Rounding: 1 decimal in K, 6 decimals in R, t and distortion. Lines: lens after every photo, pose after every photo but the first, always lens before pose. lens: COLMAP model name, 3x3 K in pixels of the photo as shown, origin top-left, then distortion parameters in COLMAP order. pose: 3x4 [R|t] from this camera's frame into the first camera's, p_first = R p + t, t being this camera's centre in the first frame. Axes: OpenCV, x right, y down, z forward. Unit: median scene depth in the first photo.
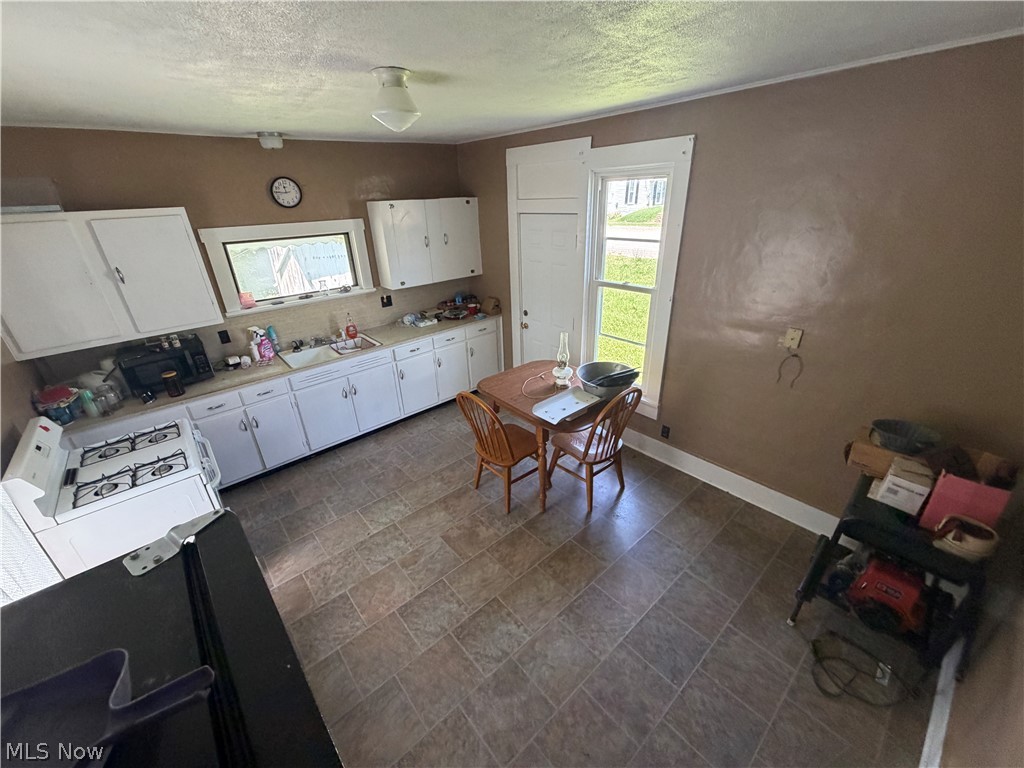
lens RADIAL K [[407.9, 0, 509.7], [0, 407.9, 386.2], [0, 0, 1]] dist [0.000937, -0.000023]
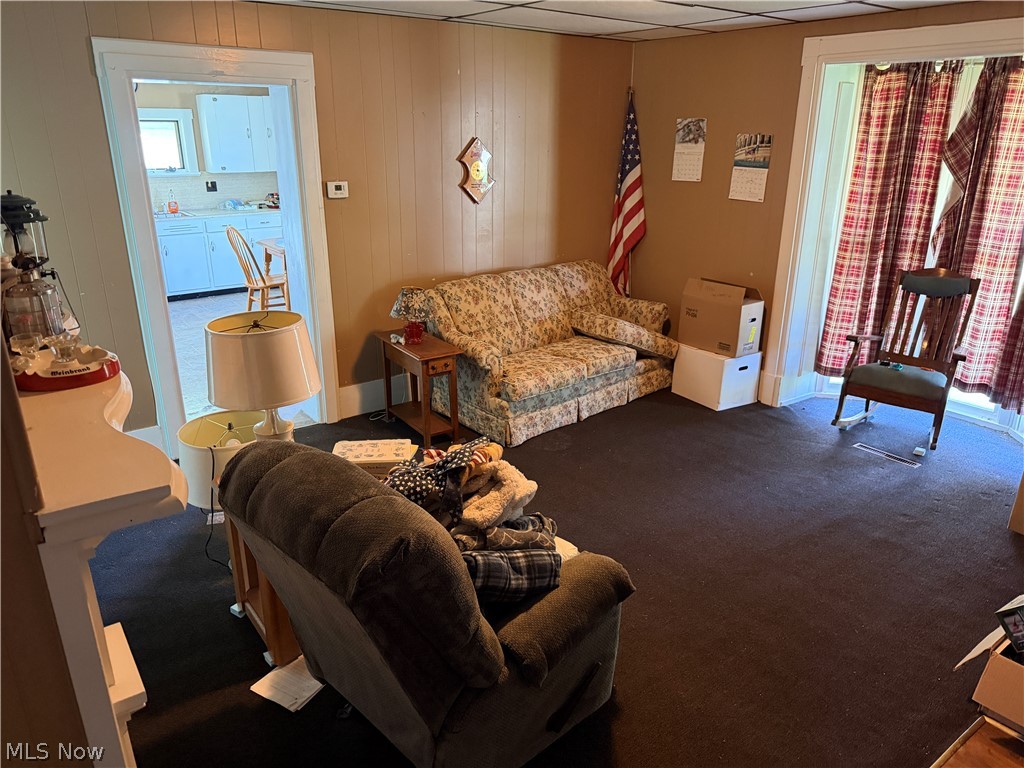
lens RADIAL K [[713.9, 0, 511.4], [0, 713.9, 387.0], [0, 0, 1]] dist [-0.003023, -0.013925]
pose [[0.997455, 0.060933, -0.037013, 0.844098], [-0.063908, 0.994298, -0.085371, 0.612964], [0.031600, 0.087519, 0.995662, -1.146983]]
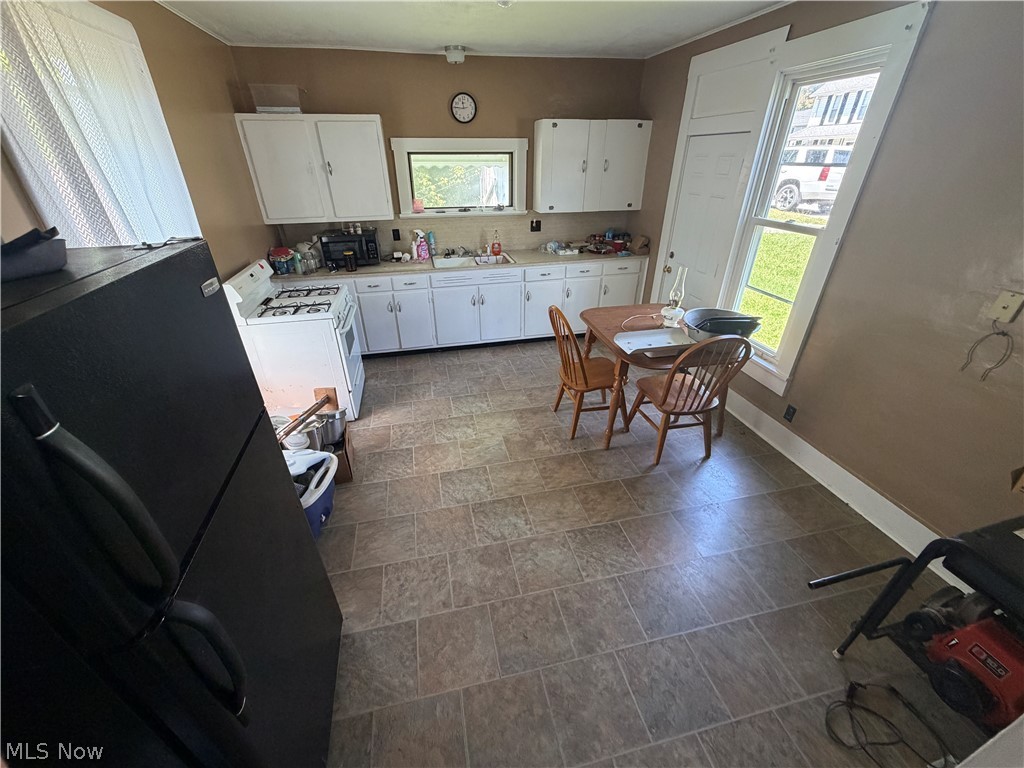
lens RADIAL K [[407.9, 0, 506.3], [0, 407.9, 383.2], [0, 0, 1]] dist [0.000937, -0.000023]
pose [[0.880335, 0.259806, -0.396877, 0.209178], [-0.224956, 0.965263, 0.132900, 0.080150], [0.417618, -0.027716, 0.908200, 0.027523]]
